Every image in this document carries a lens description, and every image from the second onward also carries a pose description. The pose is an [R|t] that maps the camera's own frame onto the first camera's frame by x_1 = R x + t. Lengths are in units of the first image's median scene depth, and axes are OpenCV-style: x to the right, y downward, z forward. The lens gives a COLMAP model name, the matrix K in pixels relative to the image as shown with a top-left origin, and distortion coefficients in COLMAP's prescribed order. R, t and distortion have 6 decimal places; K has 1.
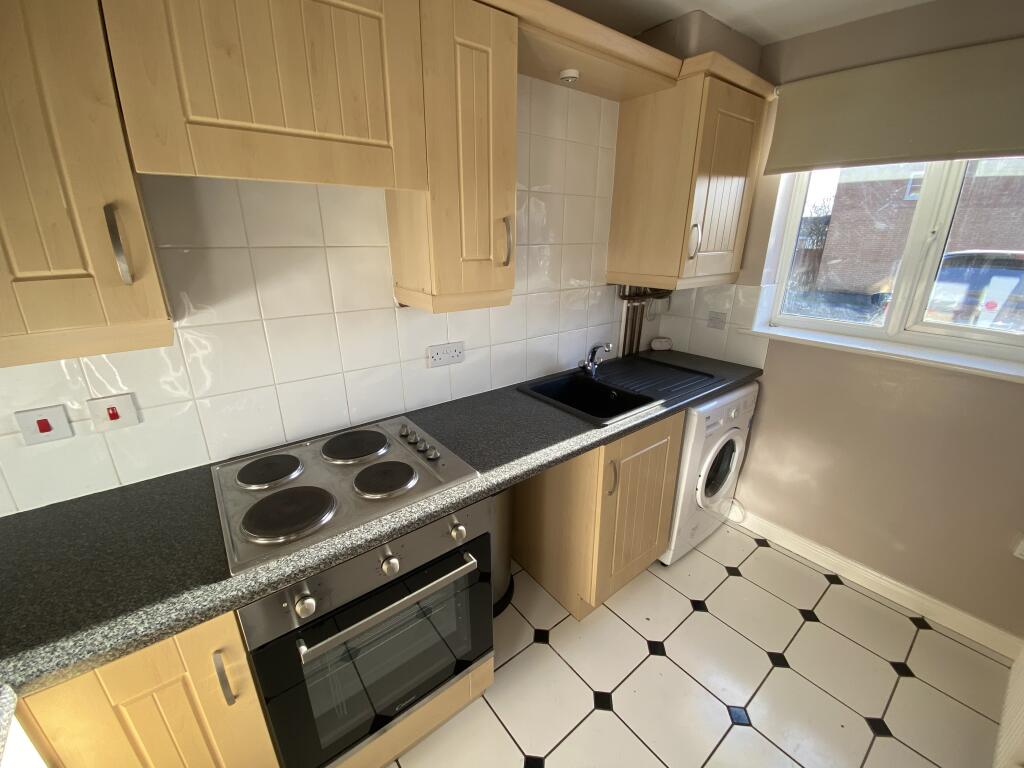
lens RADIAL K [[416.3, 0, 507.4], [0, 416.3, 381.6], [0, 0, 1]] dist [0.034691, -0.031831]
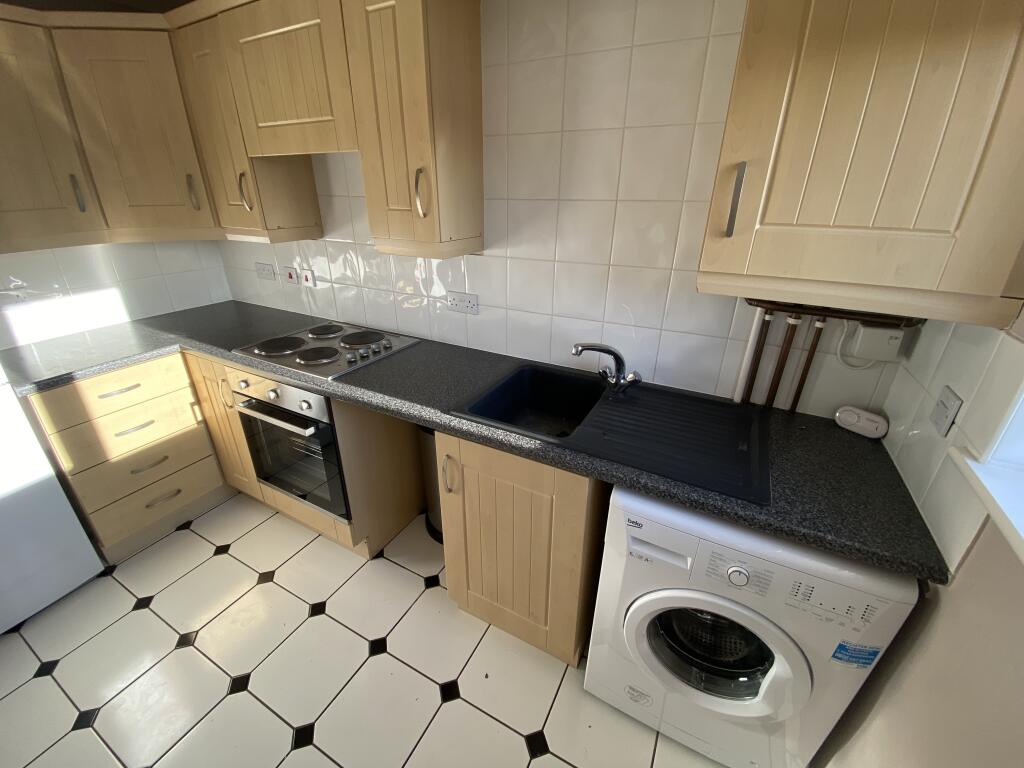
lens RADIAL K [[416.3, 0, 507.4], [0, 416.3, 381.6], [0, 0, 1]] dist [0.034691, -0.031831]
pose [[0.403901, 0.378474, -0.832839, 0.930326], [-0.305363, 0.913965, 0.267249, -0.214345], [0.862332, 0.146376, 0.484723, 0.635418]]
